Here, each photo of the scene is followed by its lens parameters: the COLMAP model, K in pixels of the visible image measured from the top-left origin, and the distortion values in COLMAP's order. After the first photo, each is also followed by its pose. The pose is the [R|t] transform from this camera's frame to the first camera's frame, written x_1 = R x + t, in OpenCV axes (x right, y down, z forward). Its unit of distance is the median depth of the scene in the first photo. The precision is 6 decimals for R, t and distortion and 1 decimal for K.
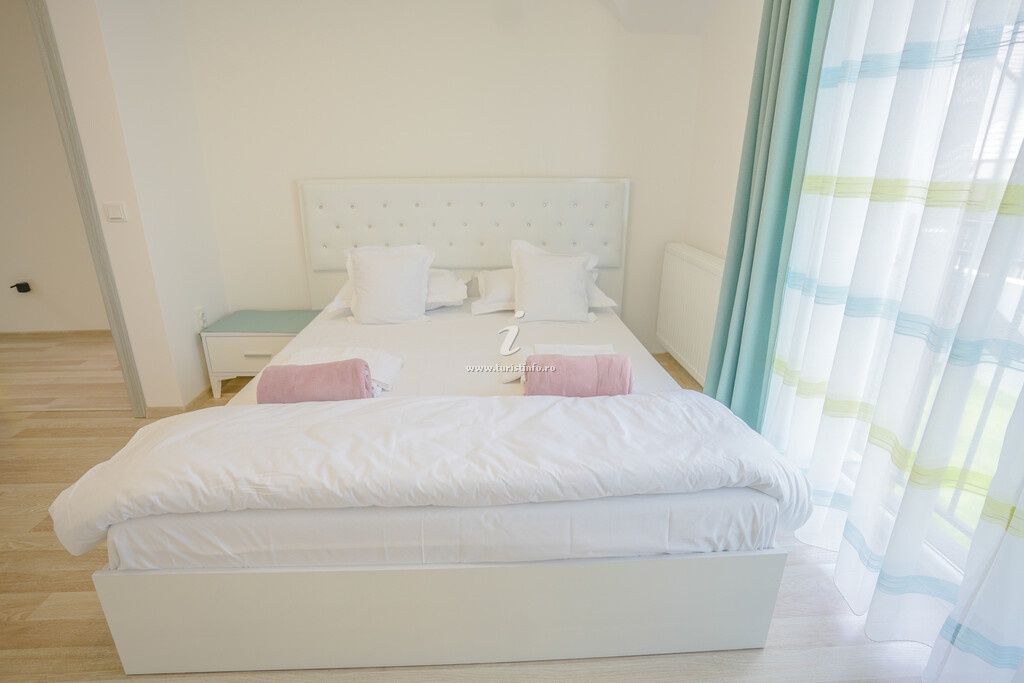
lens RADIAL K [[491.8, 0, 500.9], [0, 491.8, 339.3], [0, 0, 1]] dist [-0.069007, 0.028947]
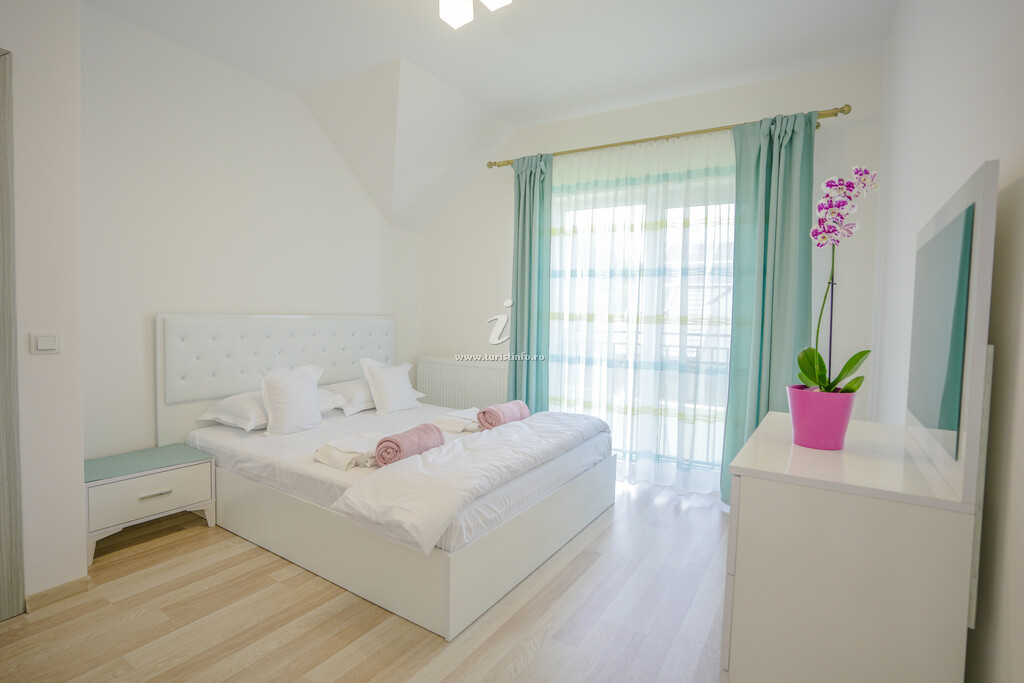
lens RADIAL K [[491.8, 0, 500.9], [0, 491.8, 339.3], [0, 0, 1]] dist [-0.069007, 0.028947]
pose [[0.585870, -0.026698, 0.809965, -1.941254], [0.246317, 0.958039, -0.146590, 0.094551], [-0.772064, 0.285391, 0.567863, -0.204727]]
